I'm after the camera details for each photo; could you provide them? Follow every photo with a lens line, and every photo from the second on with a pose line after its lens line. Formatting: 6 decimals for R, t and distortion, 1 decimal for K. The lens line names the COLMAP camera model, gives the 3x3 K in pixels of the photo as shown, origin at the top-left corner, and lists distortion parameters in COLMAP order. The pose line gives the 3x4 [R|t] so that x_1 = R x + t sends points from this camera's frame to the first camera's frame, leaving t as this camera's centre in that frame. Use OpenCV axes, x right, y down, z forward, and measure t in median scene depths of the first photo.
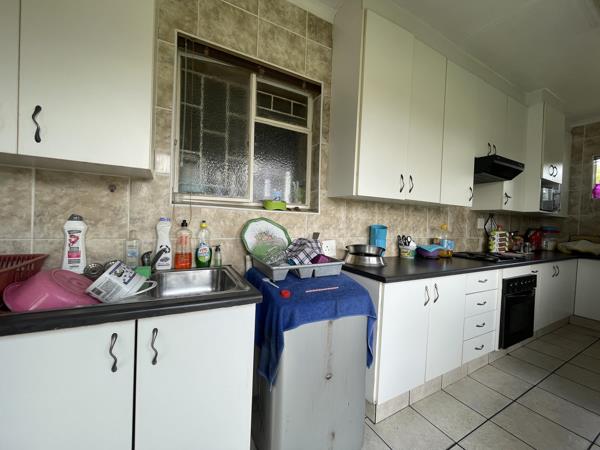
lens RADIAL K [[241.9, 0, 300.0], [0, 241.9, 225.0], [0, 0, 1]] dist [0.000136, -0.000412]
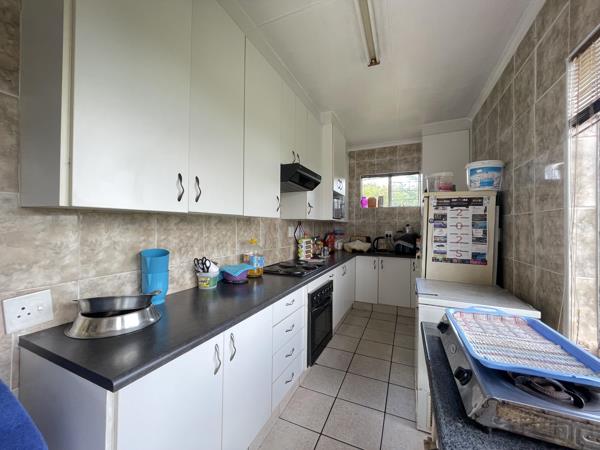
lens RADIAL K [[241.9, 0, 300.0], [0, 241.9, 225.0], [0, 0, 1]] dist [0.000136, -0.000412]
pose [[0.795869, -0.029166, 0.604766, 0.216554], [0.031111, 0.999490, 0.007261, -0.051578], [-0.604669, 0.013036, 0.796370, 0.226397]]
